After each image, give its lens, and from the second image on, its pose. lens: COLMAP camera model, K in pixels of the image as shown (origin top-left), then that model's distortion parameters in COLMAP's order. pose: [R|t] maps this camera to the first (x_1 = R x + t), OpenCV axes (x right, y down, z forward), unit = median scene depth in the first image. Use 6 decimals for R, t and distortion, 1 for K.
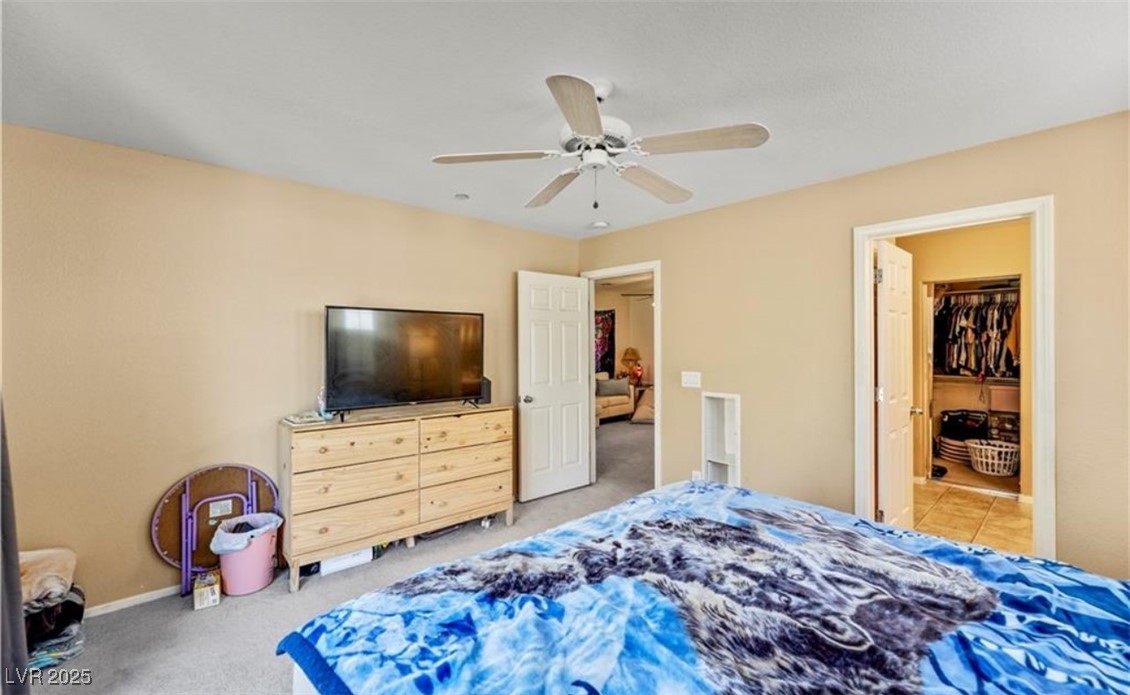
lens RADIAL K [[457.7, 0, 565.5], [0, 457.7, 345.6], [0, 0, 1]] dist [-0.000939, -0.000563]
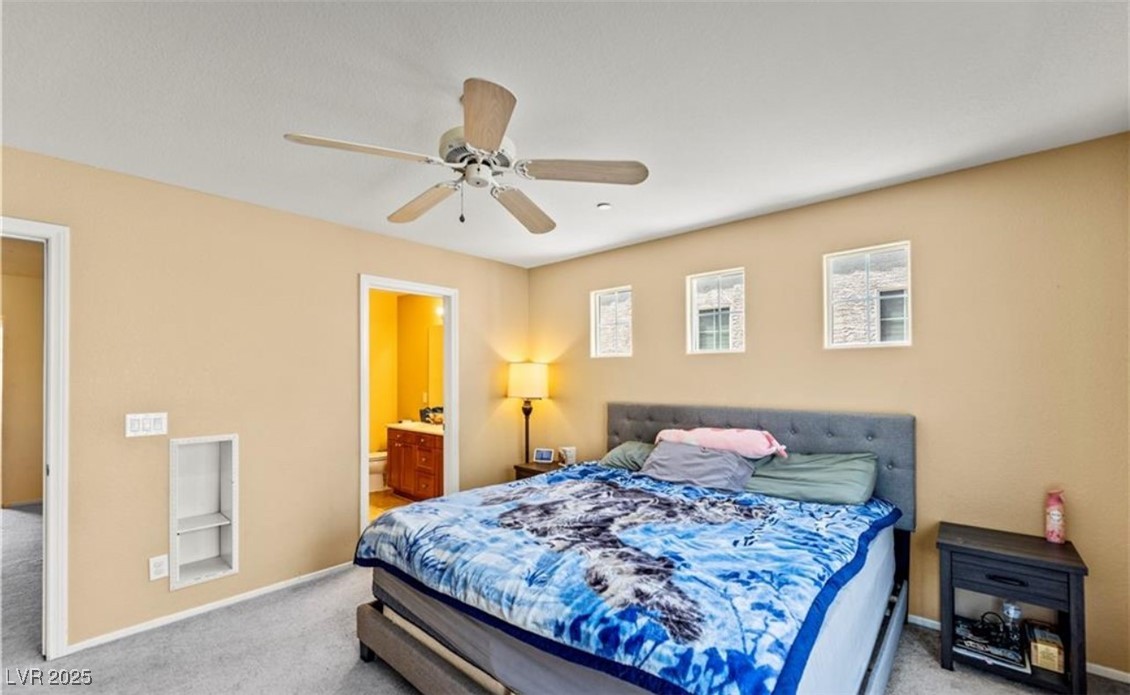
lens RADIAL K [[457.7, 0, 555.4], [0, 457.7, 374.9], [0, 0, 1]] dist [-0.000939, -0.000563]
pose [[-0.080500, 0.003682, 0.996748, -0.201815], [0.003946, 0.999987, -0.003375, 0.002741], [-0.996747, 0.003662, -0.080513, 0.207789]]
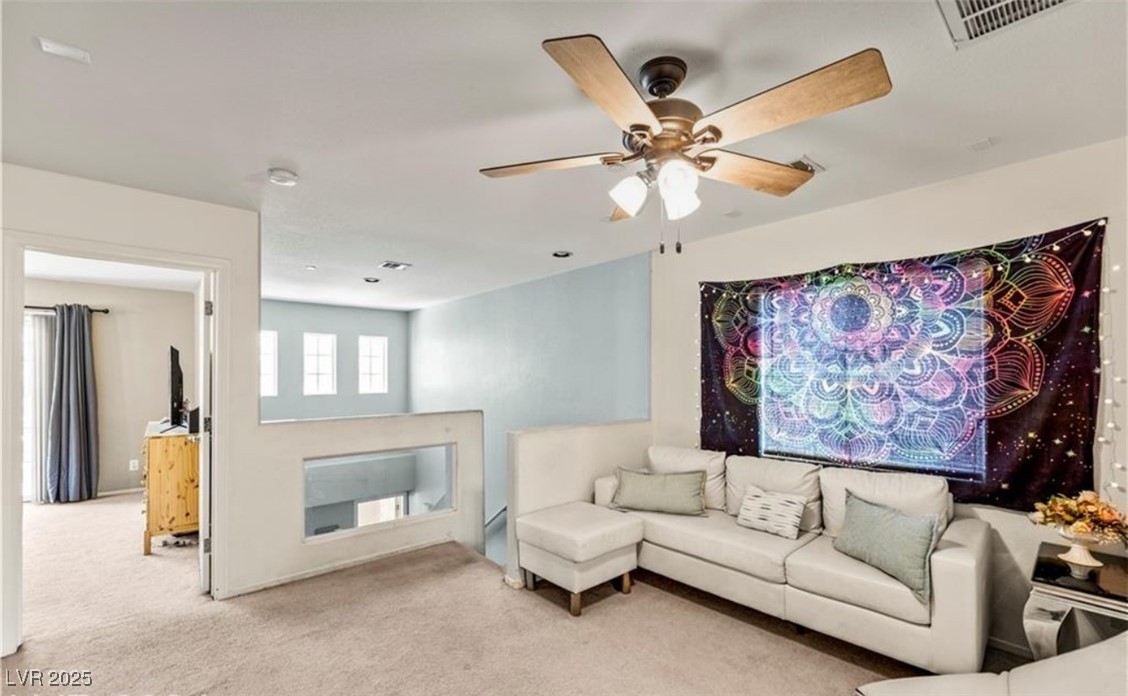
lens RADIAL K [[456.9, 0, 545.7], [0, 456.9, 377.1], [0, 0, 1]] dist [-0.000939, -0.000563]
pose [[-0.017509, 0.005387, -0.999832, 0.371799], [-0.003519, 0.999979, 0.005449, -0.000952], [0.999841, 0.003614, -0.017489, 0.806781]]
